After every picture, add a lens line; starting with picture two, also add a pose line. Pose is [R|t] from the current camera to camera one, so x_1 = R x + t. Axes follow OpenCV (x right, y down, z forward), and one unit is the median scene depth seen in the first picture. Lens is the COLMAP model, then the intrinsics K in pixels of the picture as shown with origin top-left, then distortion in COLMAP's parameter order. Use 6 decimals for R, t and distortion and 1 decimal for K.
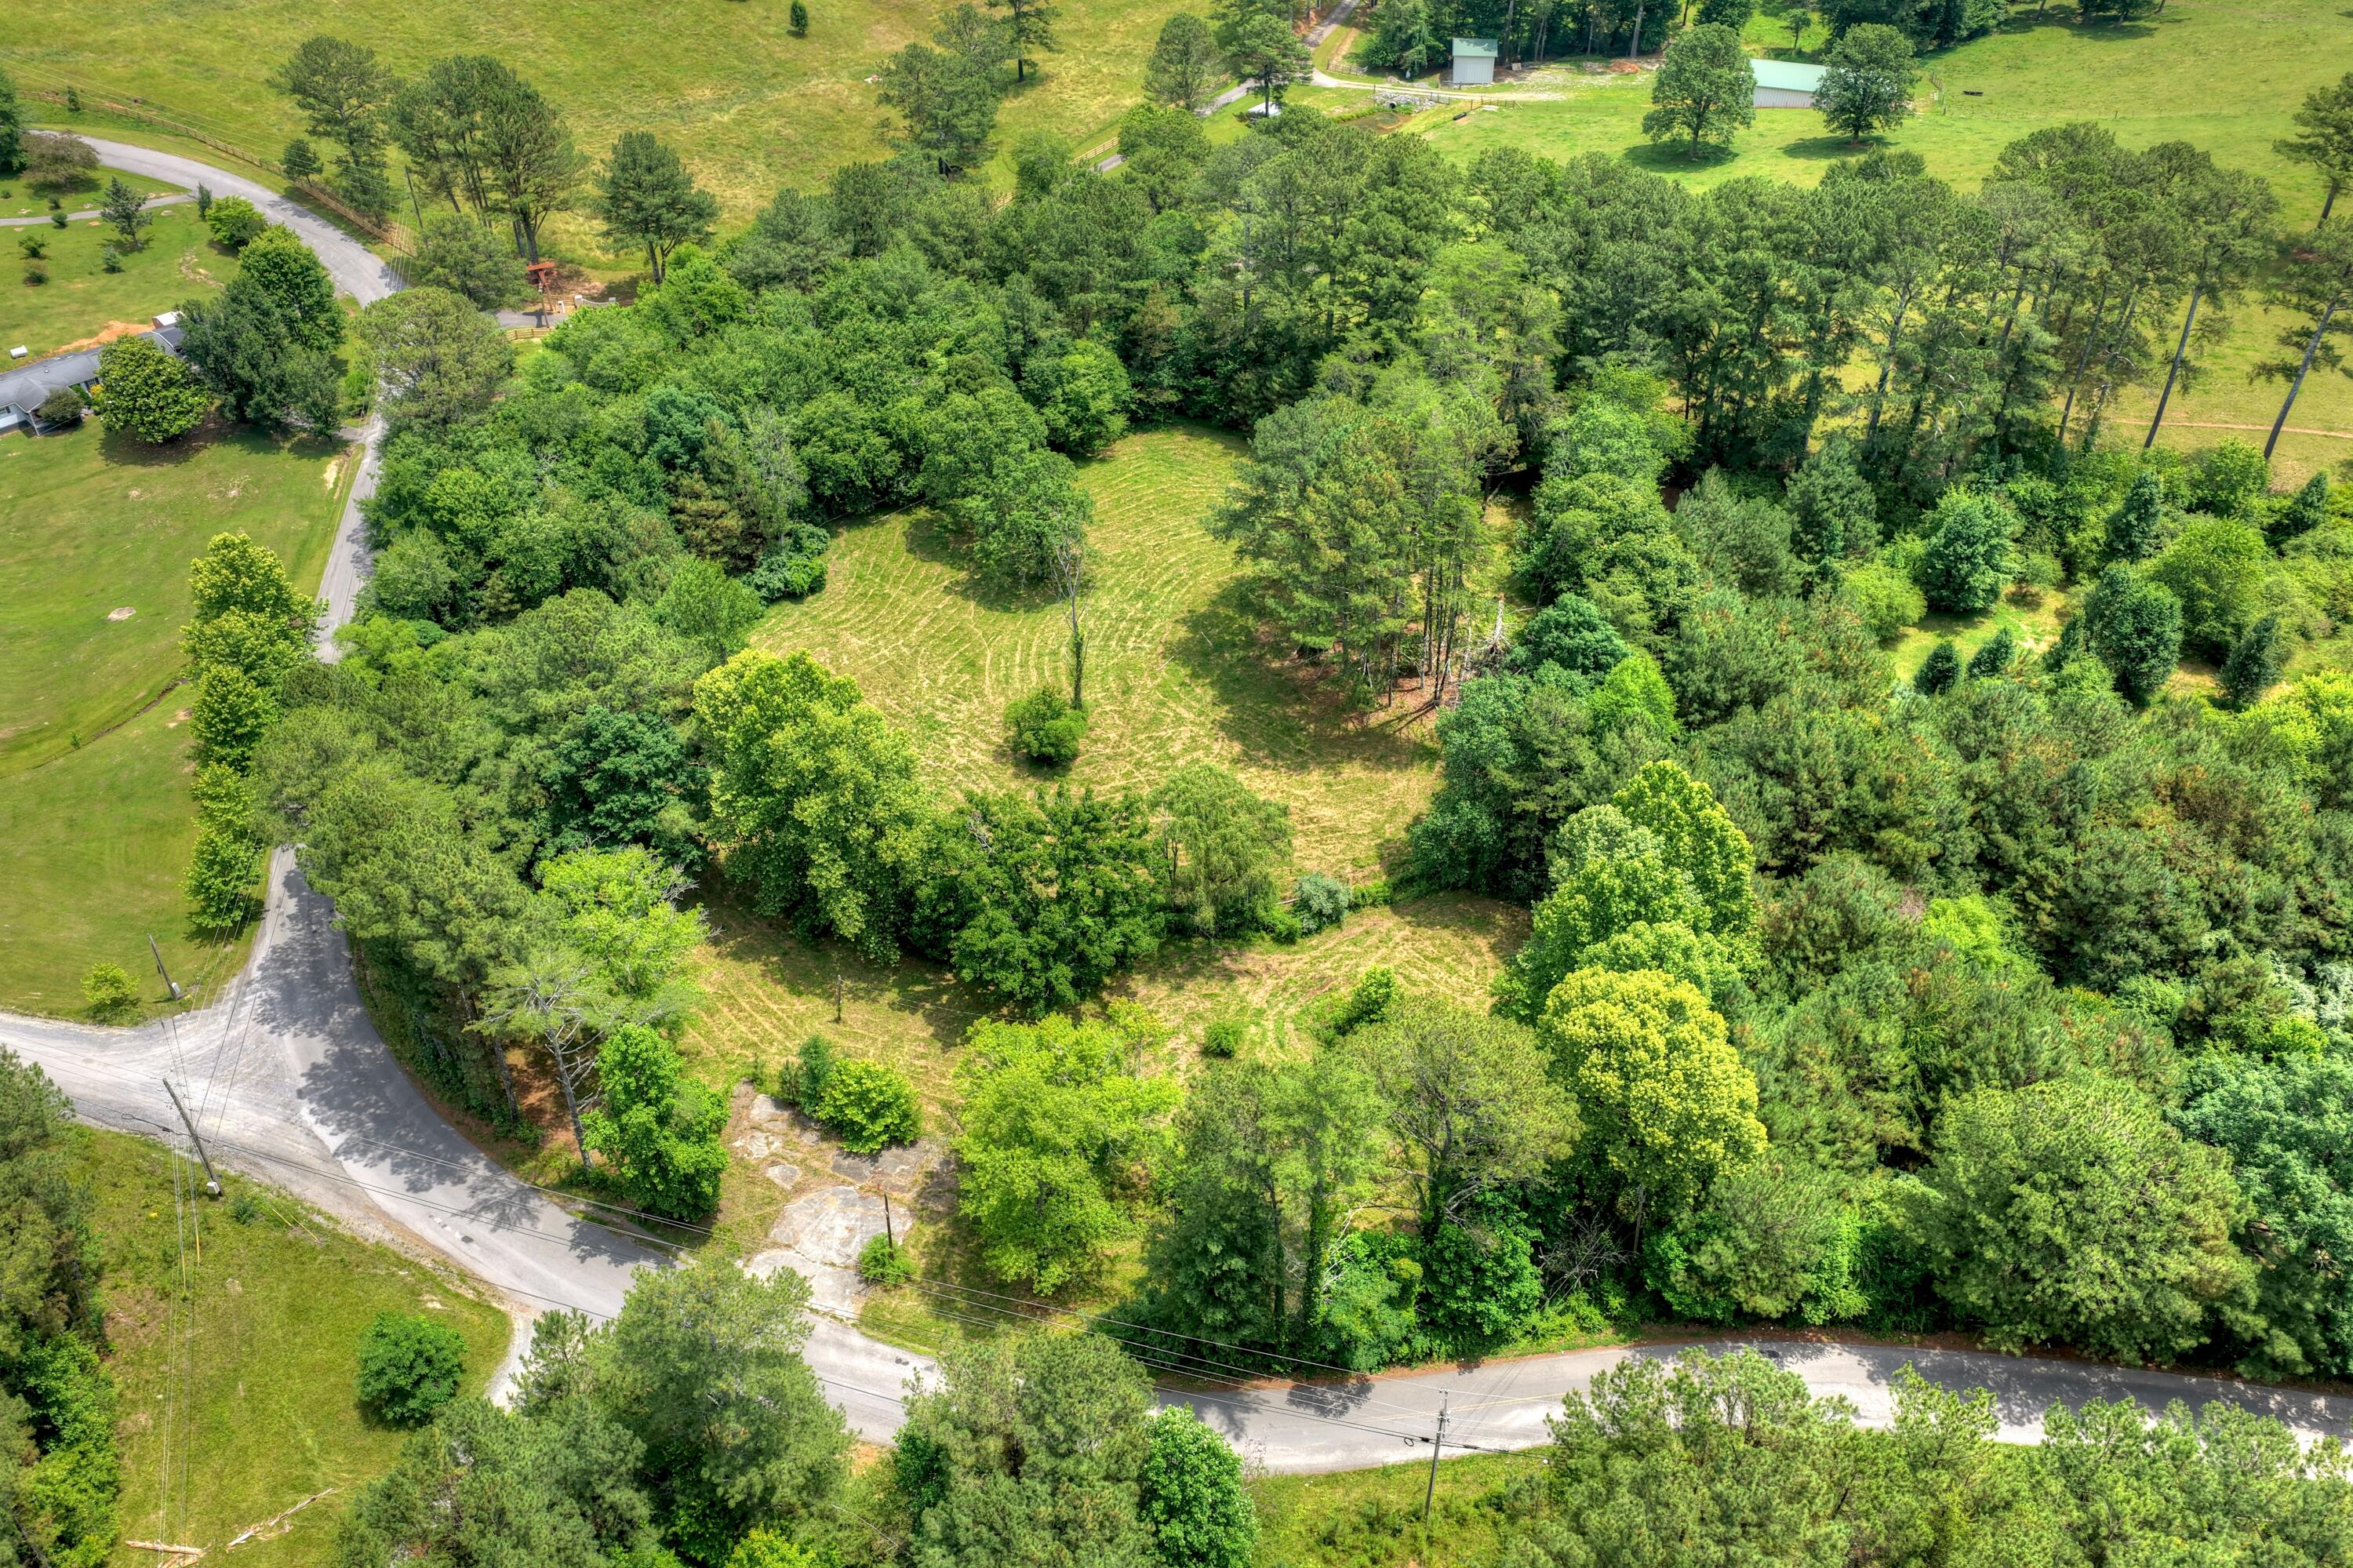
lens RADIAL K [[1958.2, 0, 1181.3], [0, 1958.2, 795.7], [0, 0, 1]] dist [-0.015155, 0.041665]
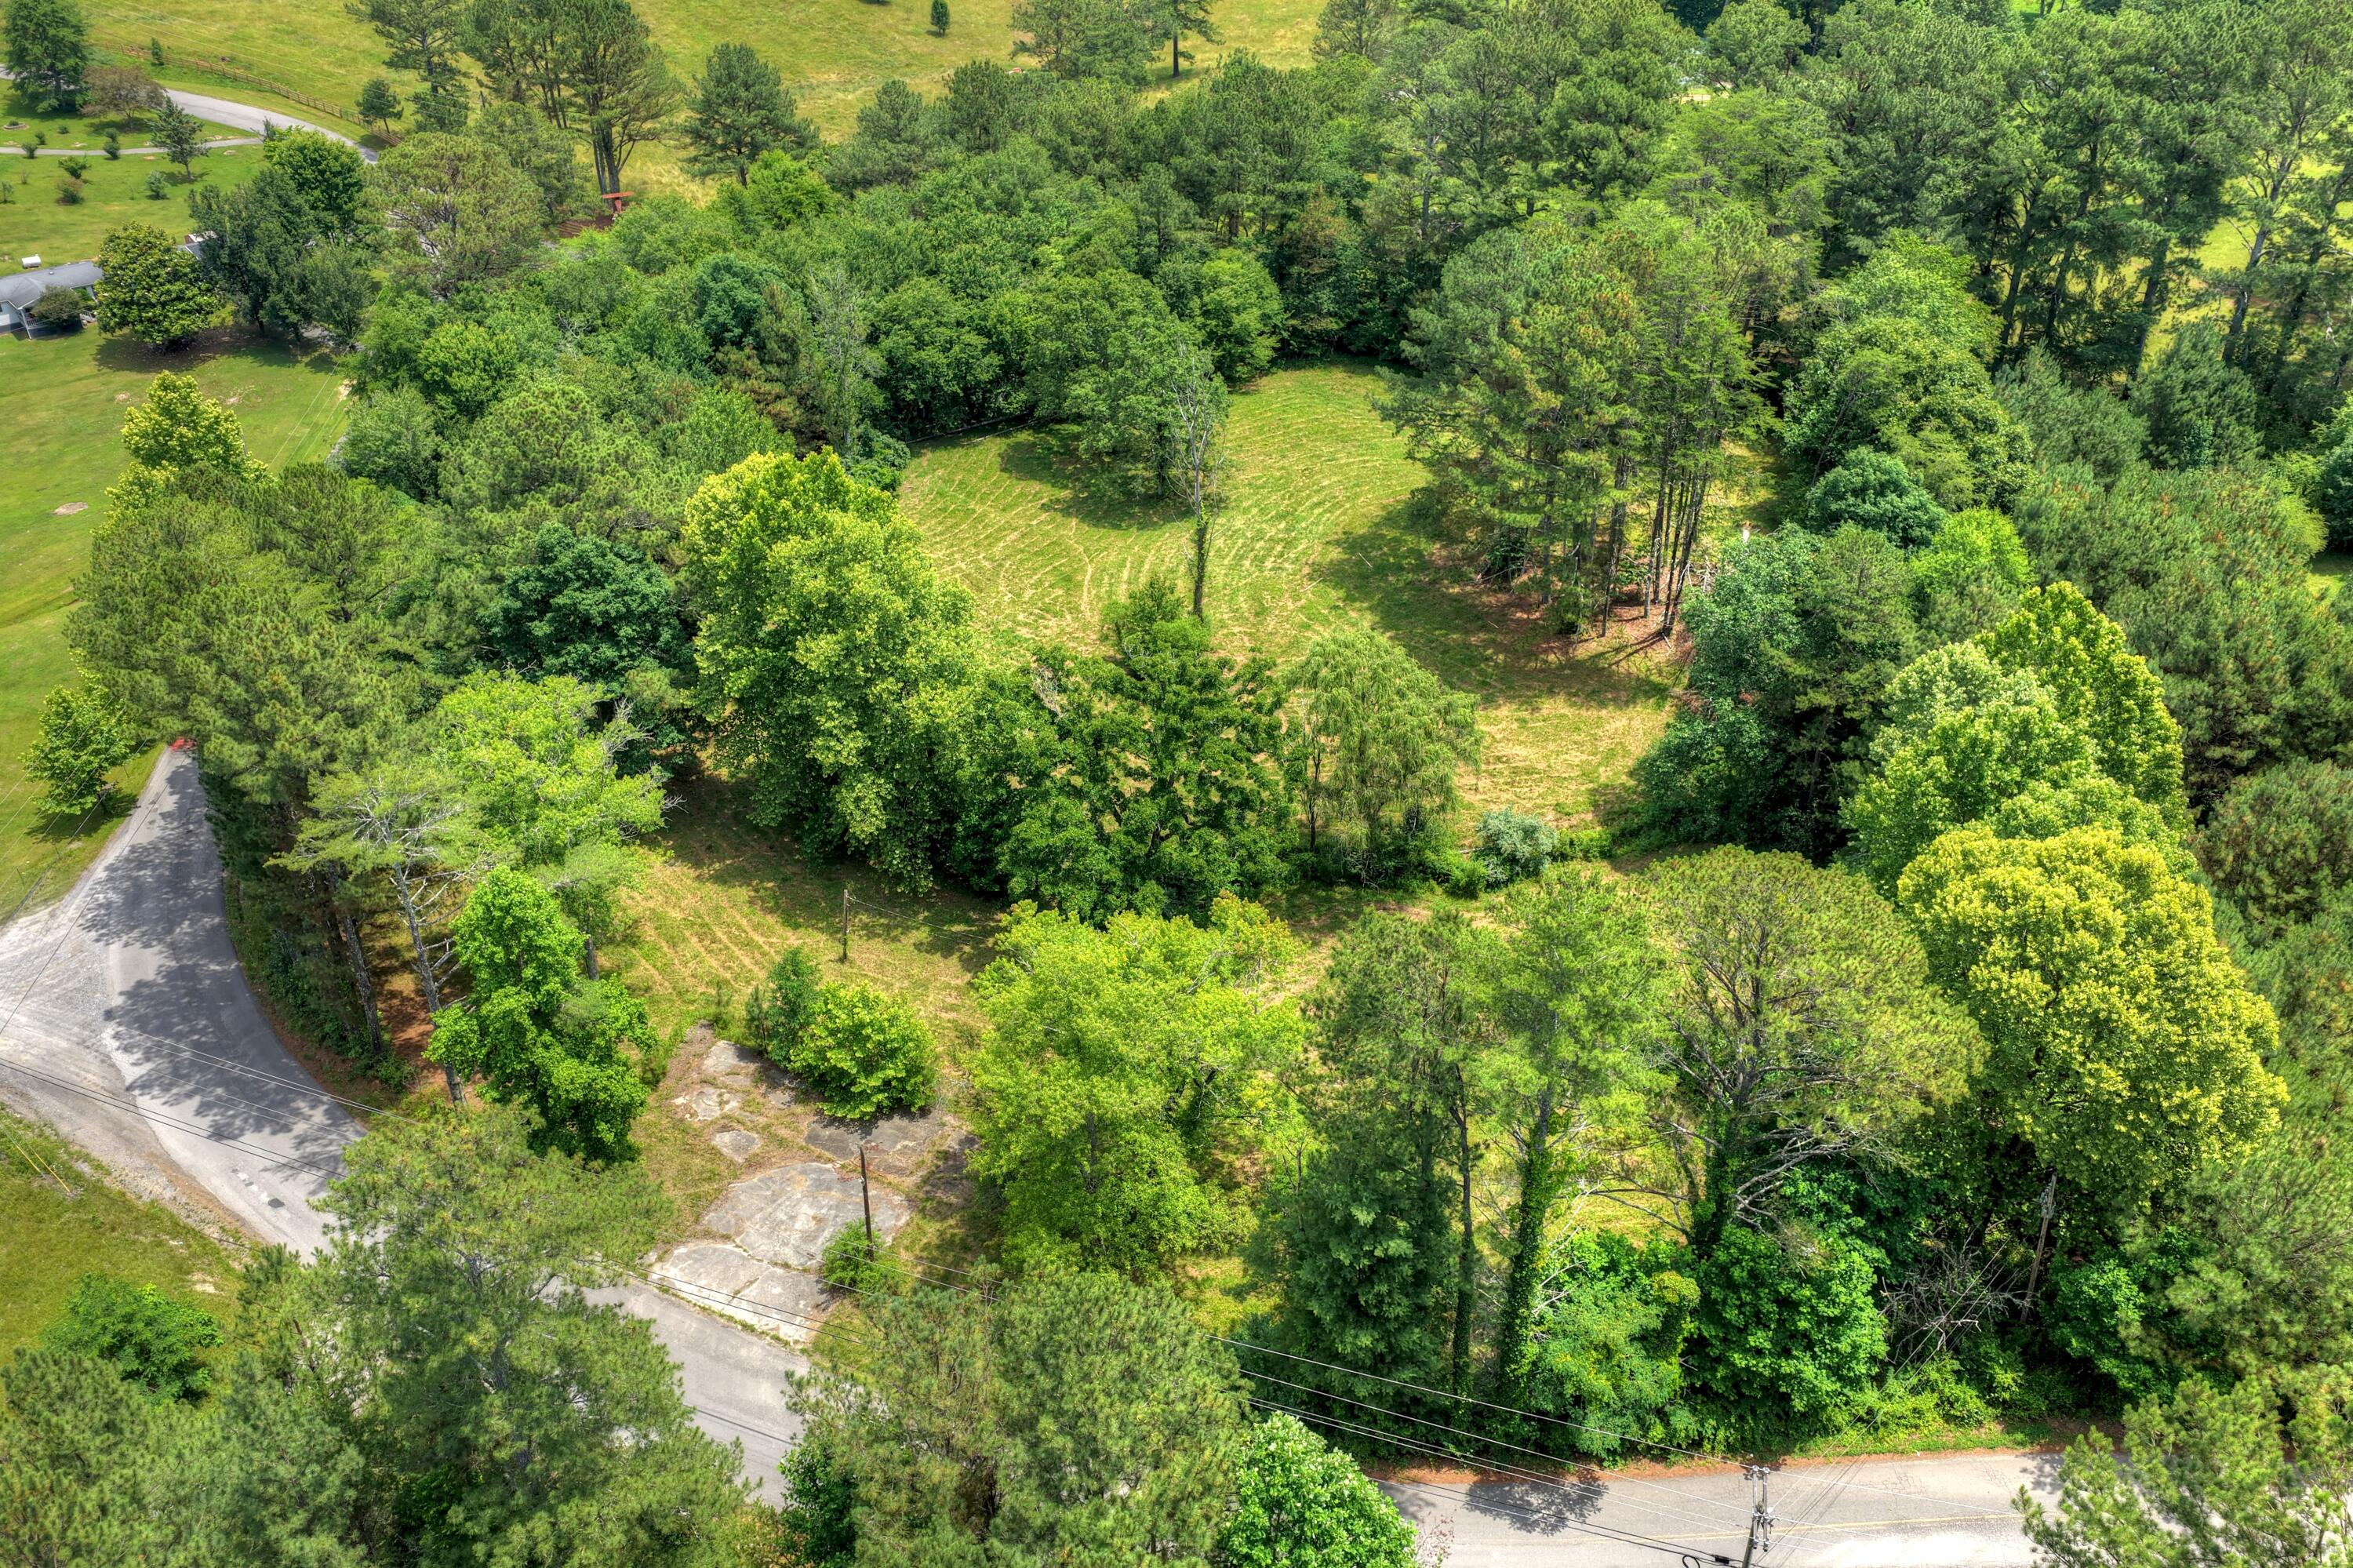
lens RADIAL K [[1958.2, 0, 1181.3], [0, 1958.2, 795.7], [0, 0, 1]] dist [-0.015155, 0.041665]
pose [[0.996537, 0.043574, -0.070821, -0.001324], [-0.050677, 0.993512, -0.101816, 0.118353], [0.065925, 0.105052, 0.992279, 0.272001]]
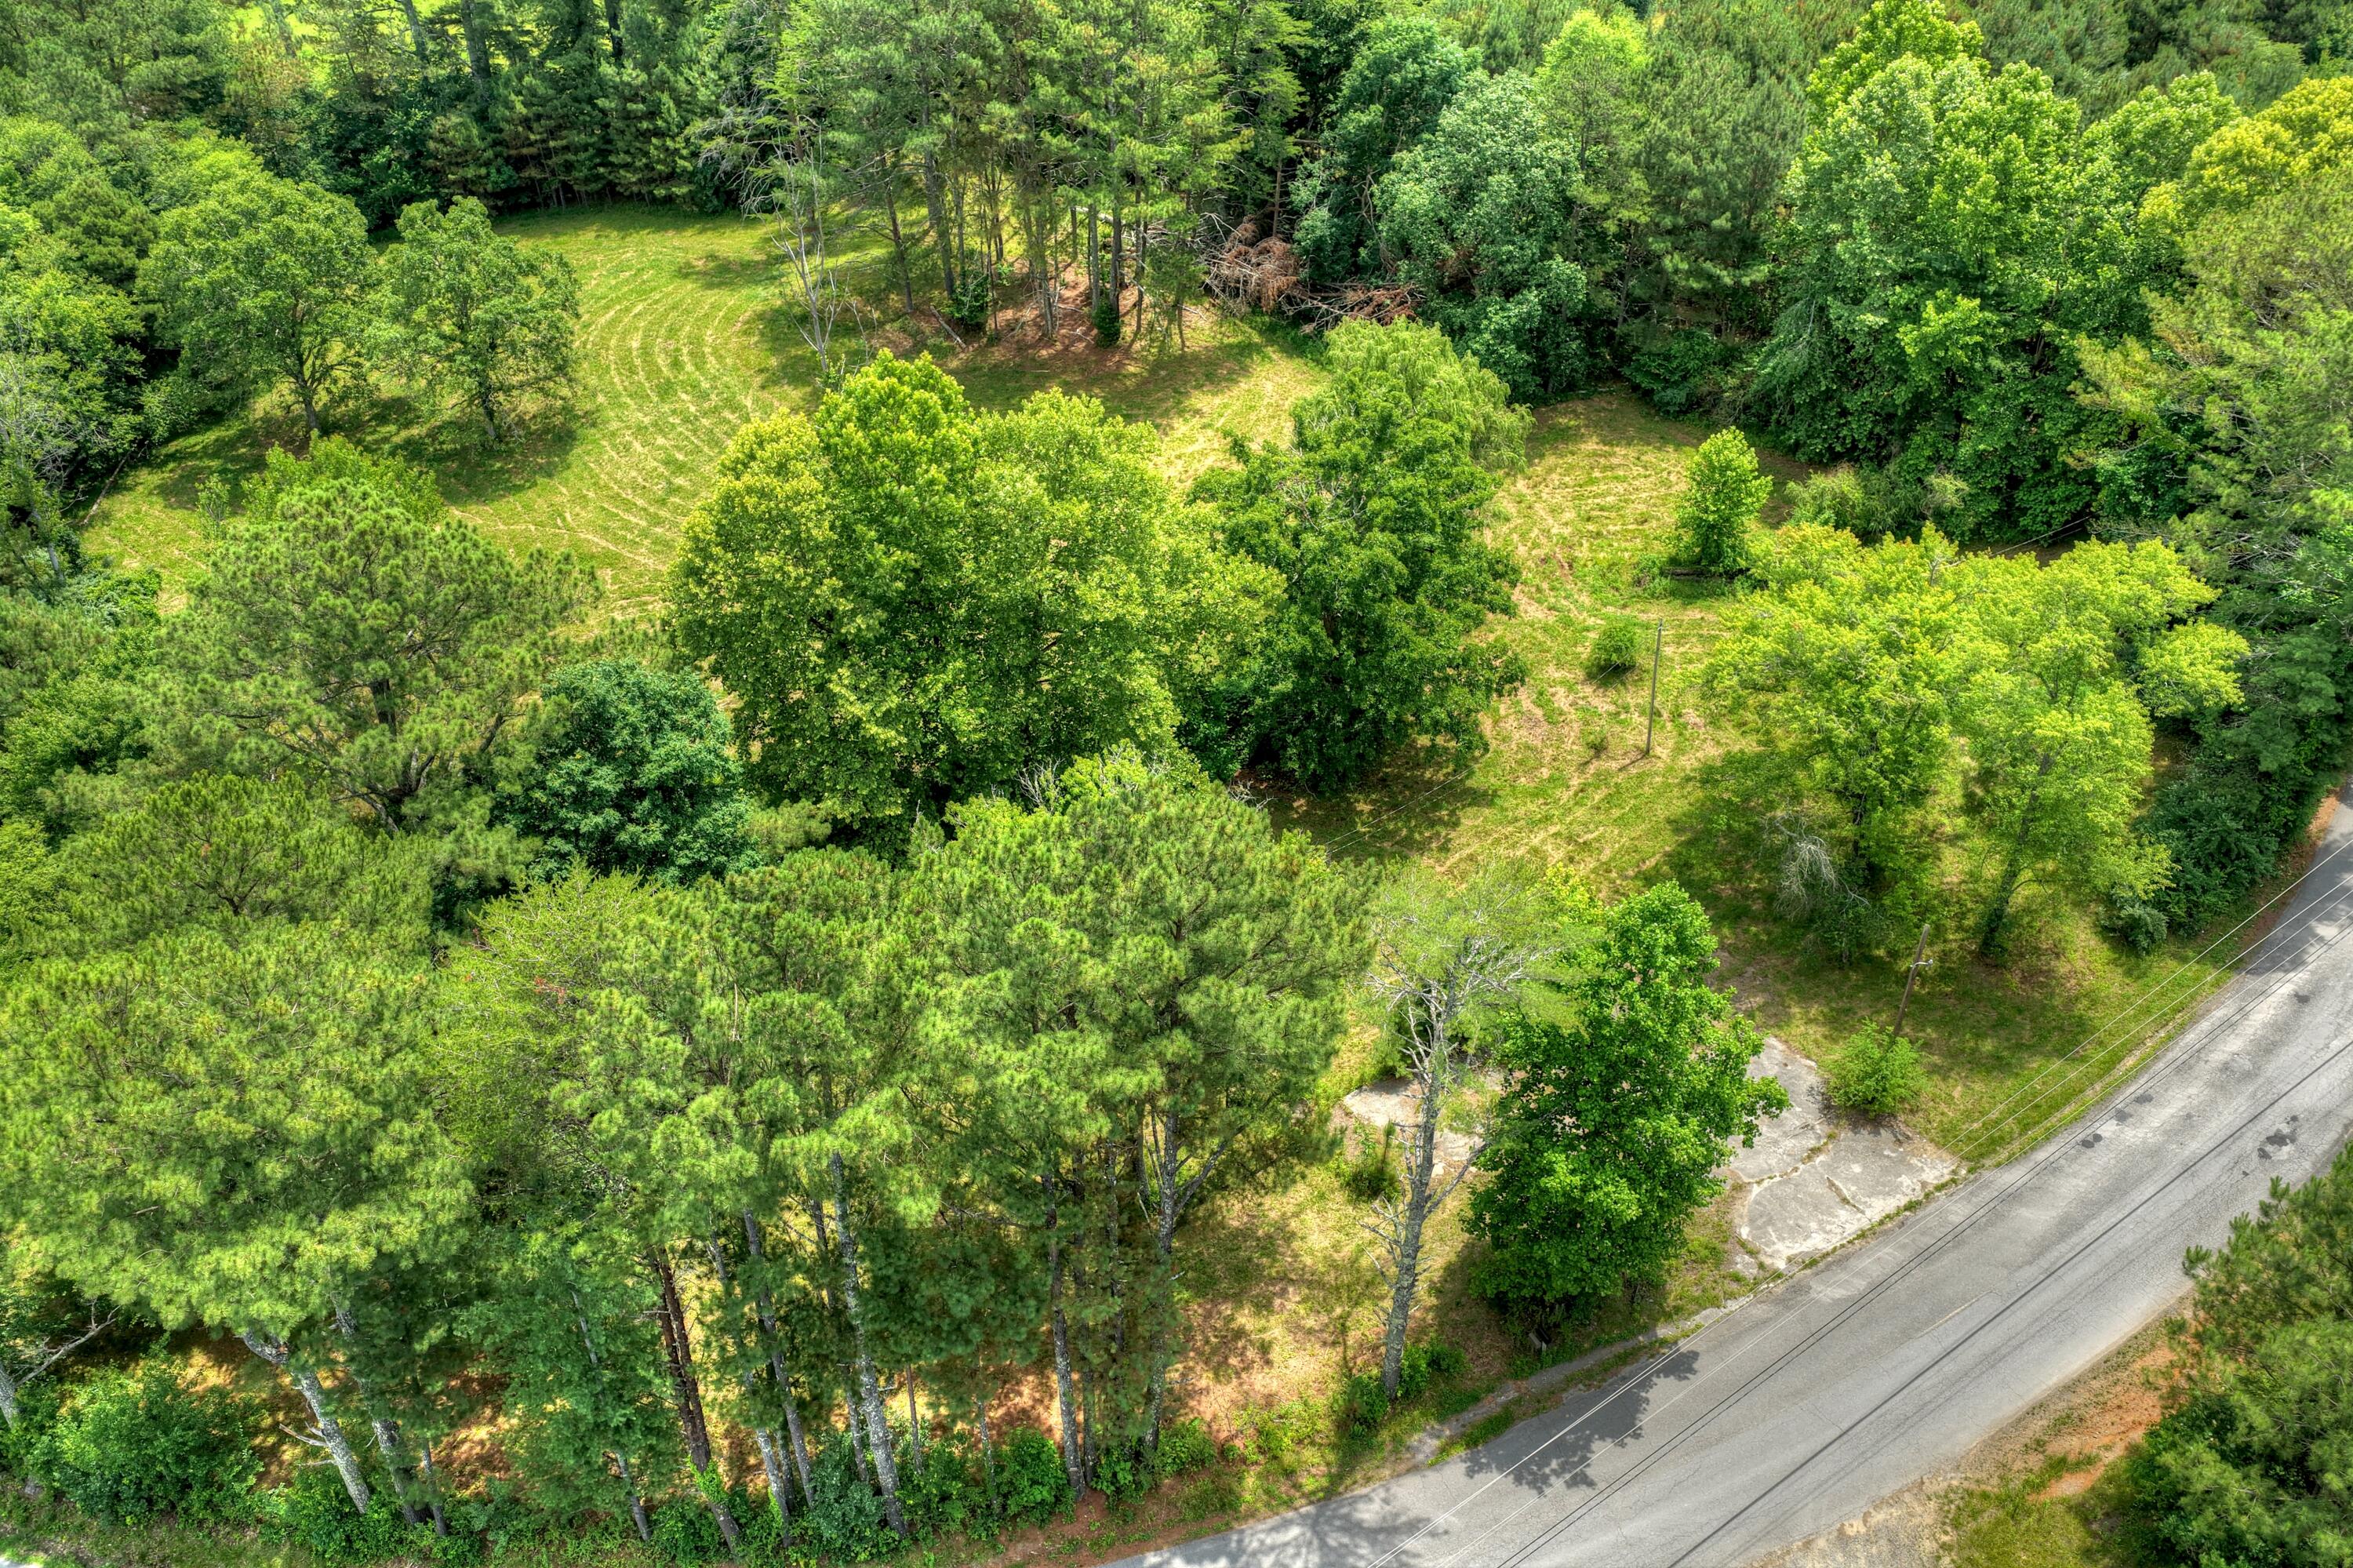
lens RADIAL K [[1958.2, 0, 1181.3], [0, 1958.2, 795.7], [0, 0, 1]] dist [-0.015155, 0.041665]
pose [[0.580890, -0.491482, 0.648854, -0.498644], [0.505855, 0.842486, 0.185281, -0.031898], [-0.637713, 0.220598, 0.738010, 0.576749]]
